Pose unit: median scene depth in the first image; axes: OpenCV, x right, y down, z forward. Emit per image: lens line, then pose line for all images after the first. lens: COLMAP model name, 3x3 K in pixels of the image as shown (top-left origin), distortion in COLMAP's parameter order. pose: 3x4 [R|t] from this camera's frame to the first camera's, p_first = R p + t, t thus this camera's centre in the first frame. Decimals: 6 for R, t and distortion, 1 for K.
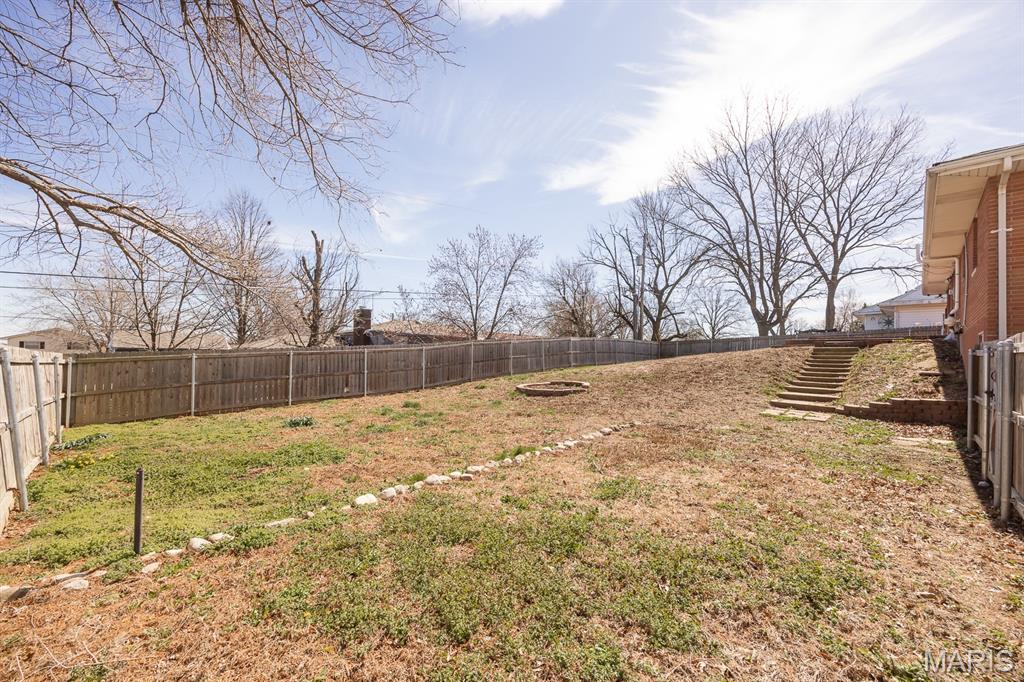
lens RADIAL K [[398.8, 0, 509.4], [0, 398.8, 350.1], [0, 0, 1]] dist [-0.008389, -0.000136]
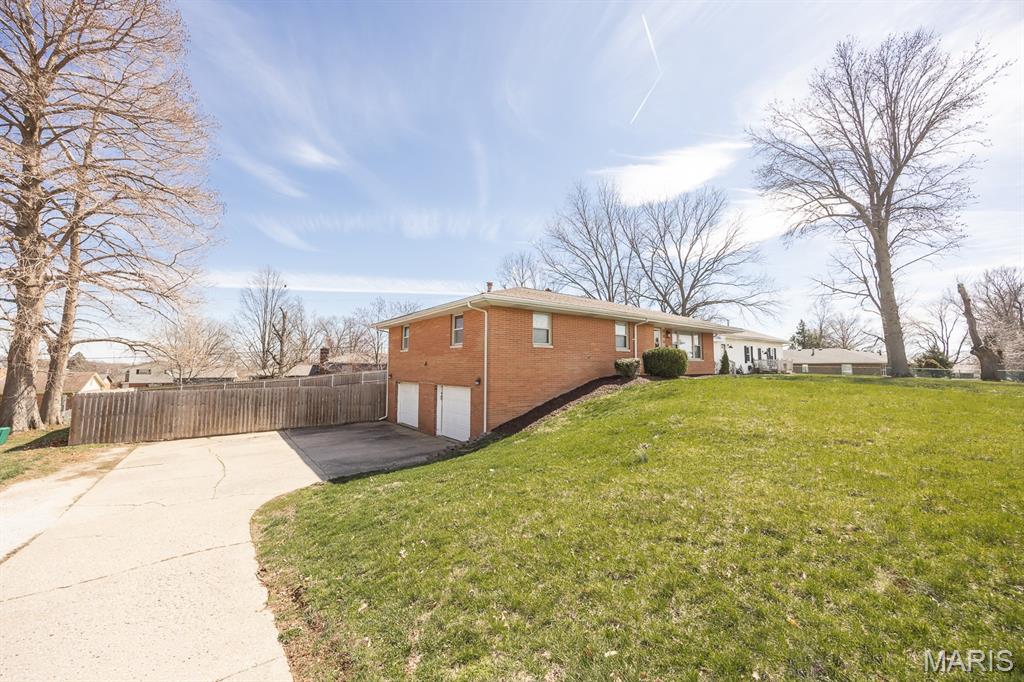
lens RADIAL K [[398.8, 0, 508.6], [0, 398.8, 335.2], [0, 0, 1]] dist [-0.008389, -0.000136]
pose [[0.988081, -0.030022, -0.150976, 0.665470], [0.020147, 0.997582, -0.066517, -0.041712], [0.152608, 0.062682, 0.986297, -0.481341]]
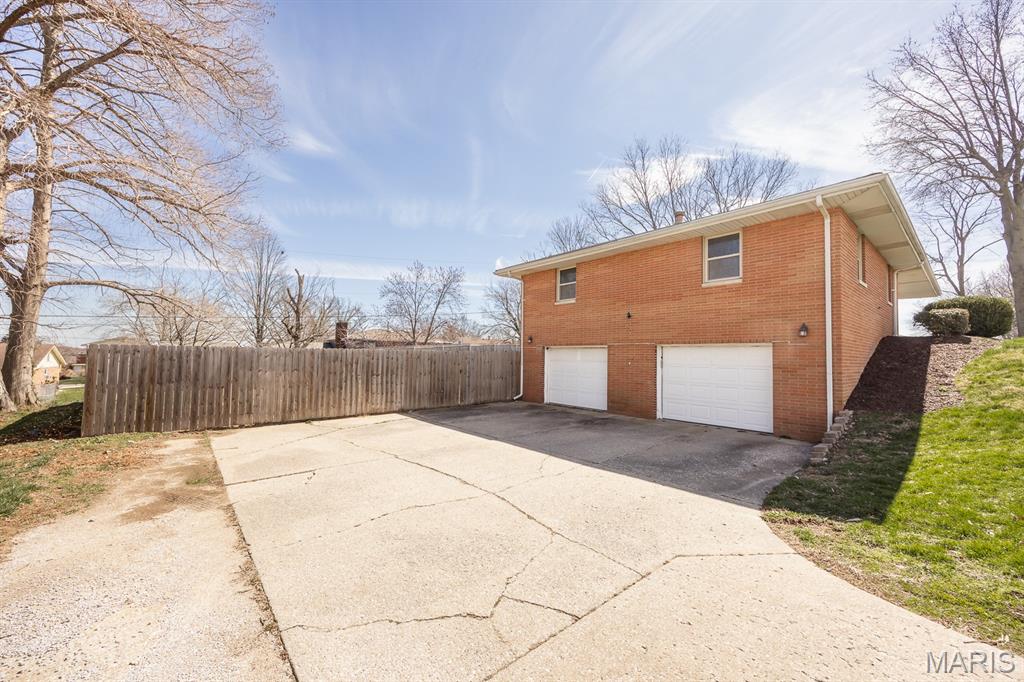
lens RADIAL K [[398.8, 0, 518.2], [0, 398.8, 341.3], [0, 0, 1]] dist [-0.008389, -0.000136]
pose [[0.997774, -0.007786, -0.066230, 0.351896], [0.006186, 0.999685, -0.024326, -0.004030], [0.066398, 0.023863, 0.997508, -0.319031]]
